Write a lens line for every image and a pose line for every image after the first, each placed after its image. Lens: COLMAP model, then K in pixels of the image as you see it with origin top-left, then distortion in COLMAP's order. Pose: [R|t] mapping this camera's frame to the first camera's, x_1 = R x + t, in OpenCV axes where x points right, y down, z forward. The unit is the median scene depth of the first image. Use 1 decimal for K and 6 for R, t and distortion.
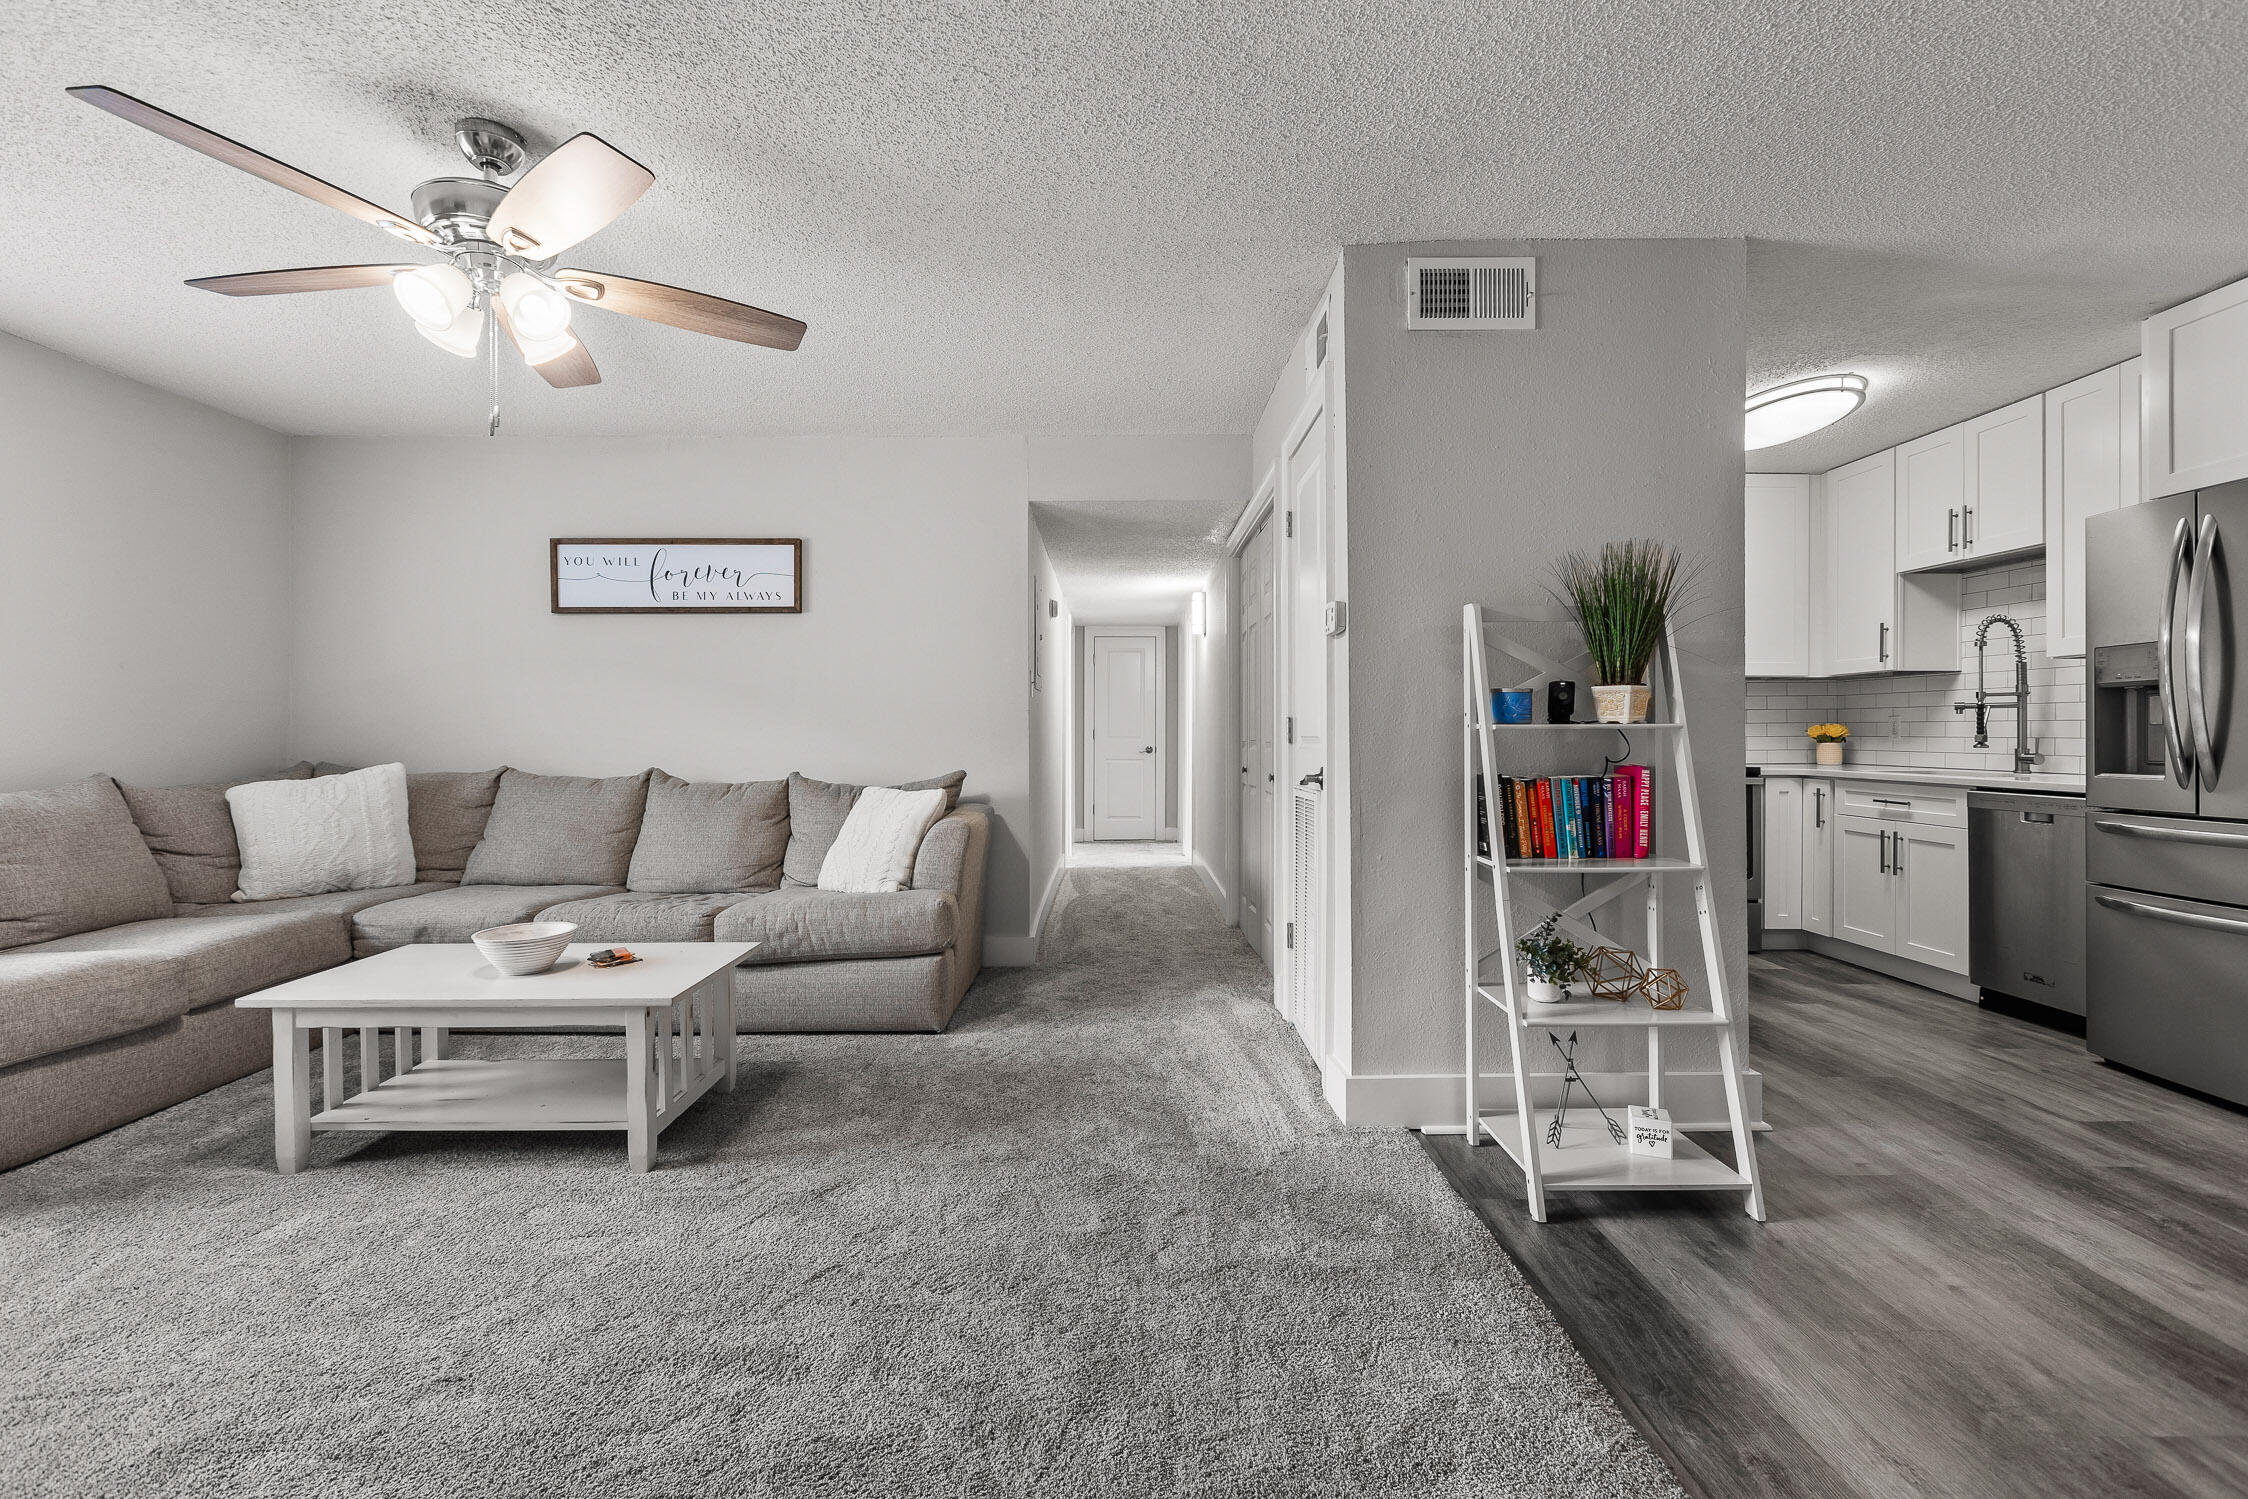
lens RADIAL K [[1015.0, 0, 1129.1], [0, 1015.0, 737.8], [0, 0, 1]] dist [-0.001852, -0.000086]
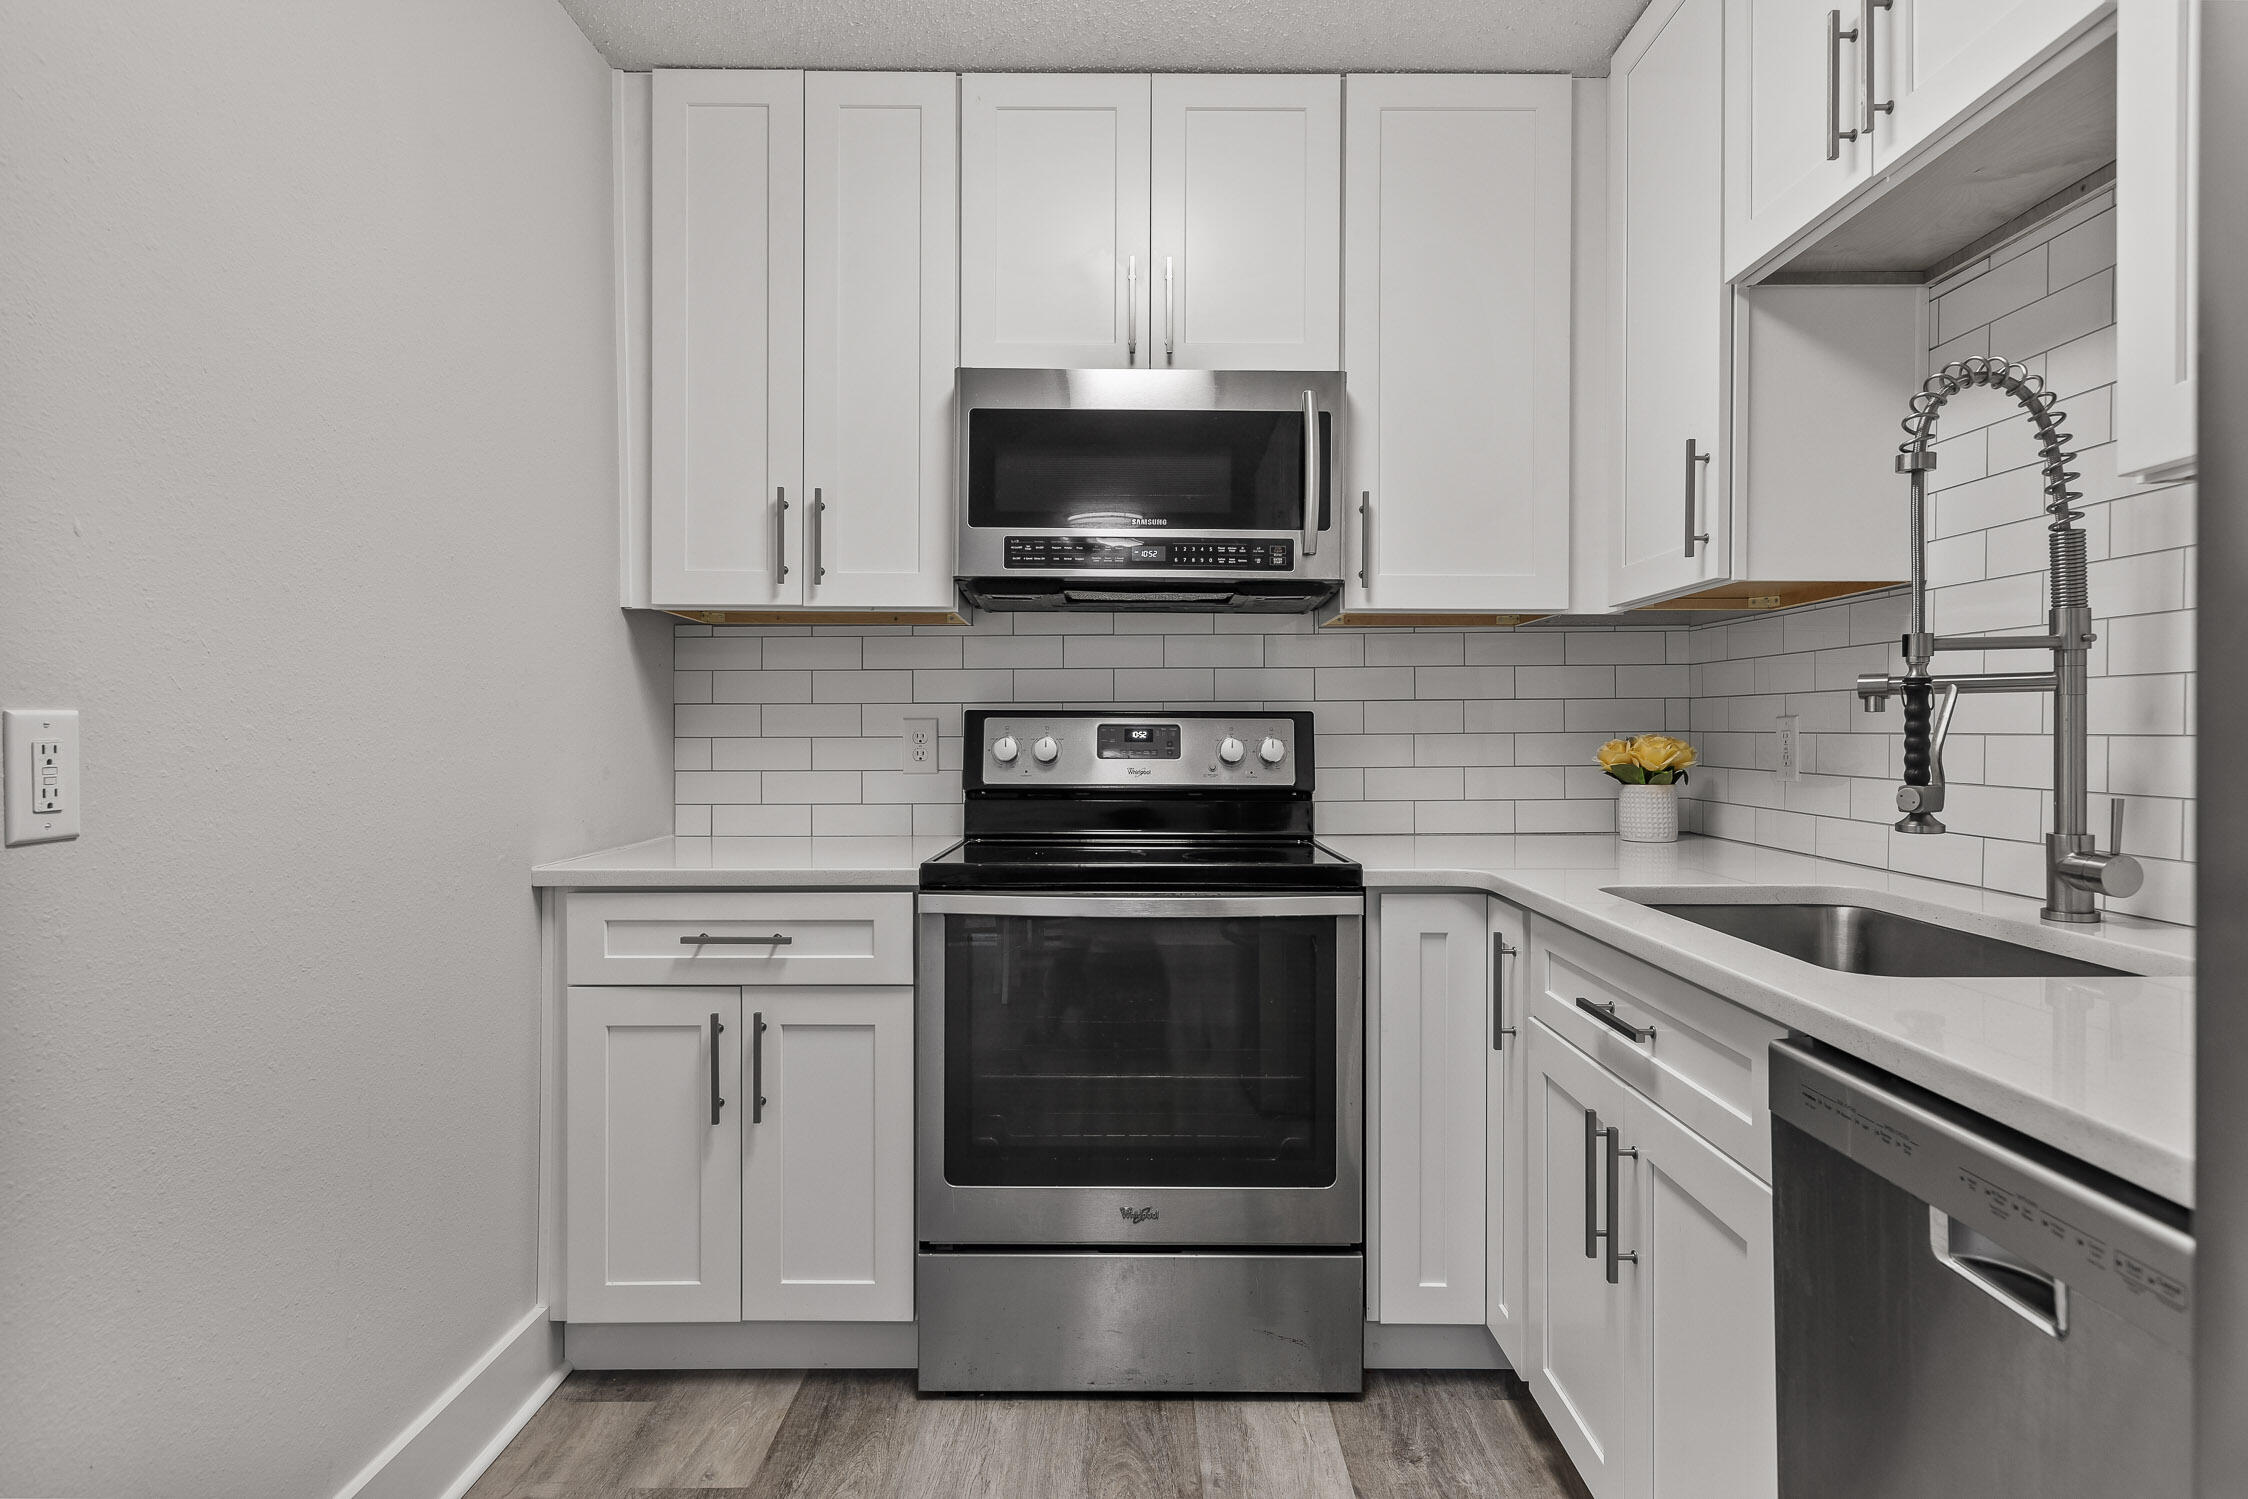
lens RADIAL K [[1257.7, 0, 1121.2], [0, 1257.7, 748.6], [0, 0, 1]] dist [-0.000694, -0.000515]
pose [[0.999700, -0.001102, -0.024487, 0.619487], [0.001366, 0.999941, 0.010764, -0.017563], [0.024474, -0.010794, 0.999642, 0.635930]]
